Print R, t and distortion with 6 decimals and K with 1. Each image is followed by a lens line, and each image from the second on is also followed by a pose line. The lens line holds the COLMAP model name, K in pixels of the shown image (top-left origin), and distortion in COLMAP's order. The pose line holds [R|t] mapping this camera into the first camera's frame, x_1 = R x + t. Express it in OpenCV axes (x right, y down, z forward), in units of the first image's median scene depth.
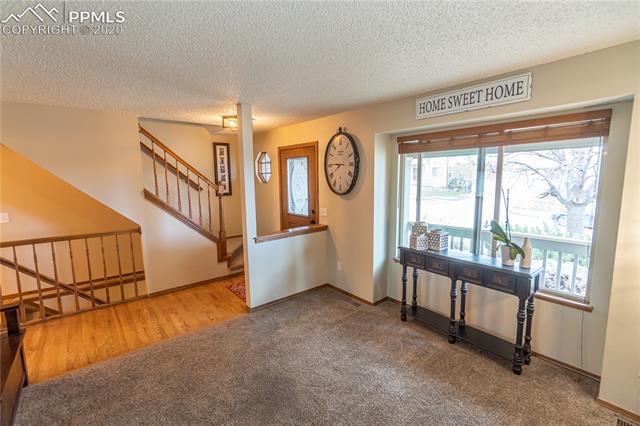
lens RADIAL K [[280.0, 0, 317.2], [0, 280.0, 213.4], [0, 0, 1]] dist [-0.007503, 0.000130]
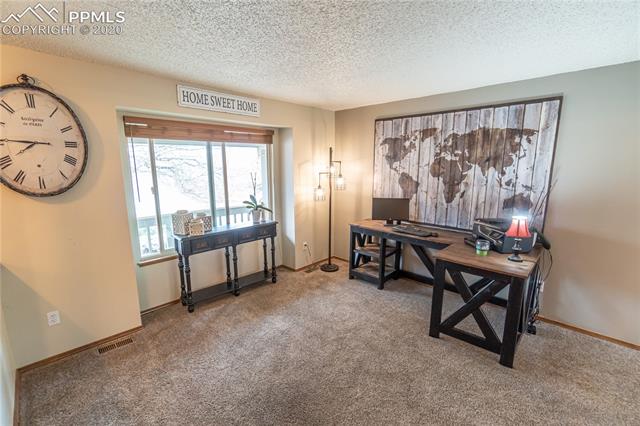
lens RADIAL K [[280.0, 0, 317.2], [0, 280.0, 213.4], [0, 0, 1]] dist [-0.007503, 0.000130]
pose [[-0.101171, -0.160868, 0.981777, -0.671153], [0.134081, 0.975632, 0.173678, -0.068394], [-0.985792, 0.149209, -0.077136, 0.614238]]
